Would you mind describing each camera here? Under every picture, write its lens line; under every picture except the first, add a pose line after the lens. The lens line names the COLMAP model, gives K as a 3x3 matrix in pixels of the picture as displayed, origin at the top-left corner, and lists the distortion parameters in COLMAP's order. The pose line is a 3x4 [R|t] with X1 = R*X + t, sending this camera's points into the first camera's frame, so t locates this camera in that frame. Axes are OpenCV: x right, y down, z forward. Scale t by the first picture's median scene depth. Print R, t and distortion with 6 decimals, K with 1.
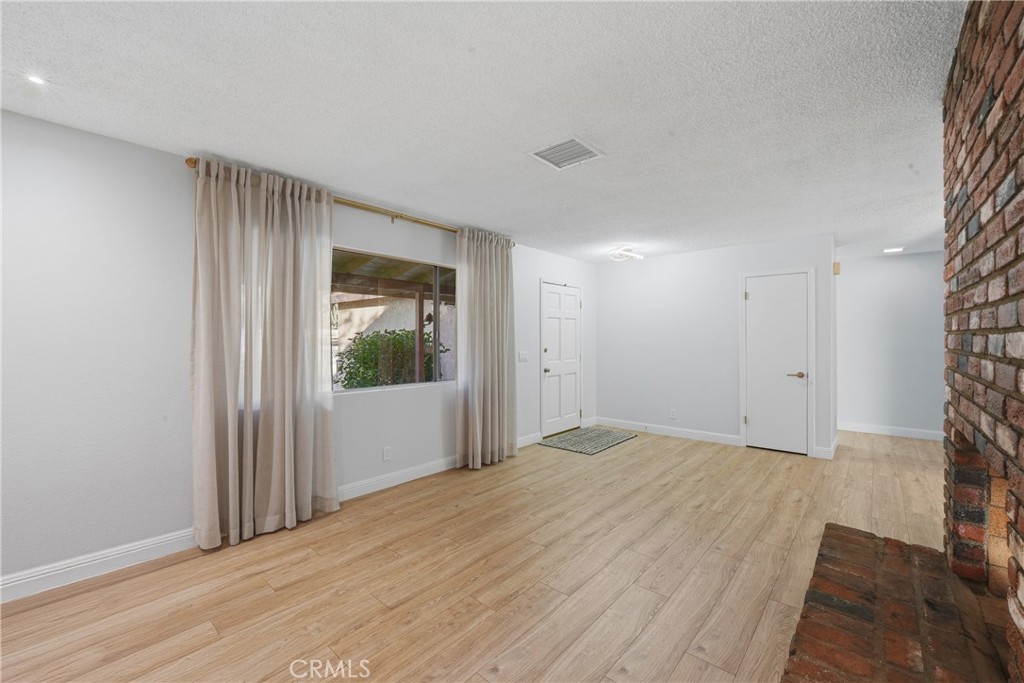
lens RADIAL K [[412.6, 0, 512.0], [0, 412.6, 341.5], [0, 0, 1]] dist [-0.008992, 0.000324]
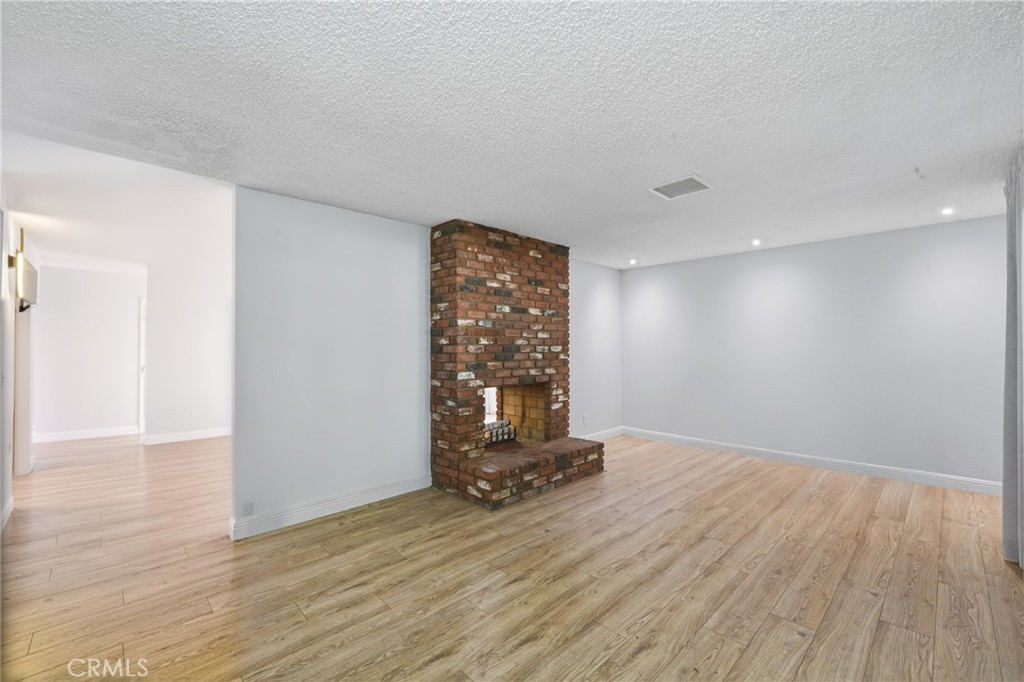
lens RADIAL K [[412.6, 0, 512.0], [0, 412.6, 341.0], [0, 0, 1]] dist [-0.008992, 0.000324]
pose [[-0.995996, 0.004385, 0.089292, 0.417183], [0.003911, 0.999977, -0.005484, -0.015445], [-0.089314, -0.005112, -0.995990, 1.815456]]
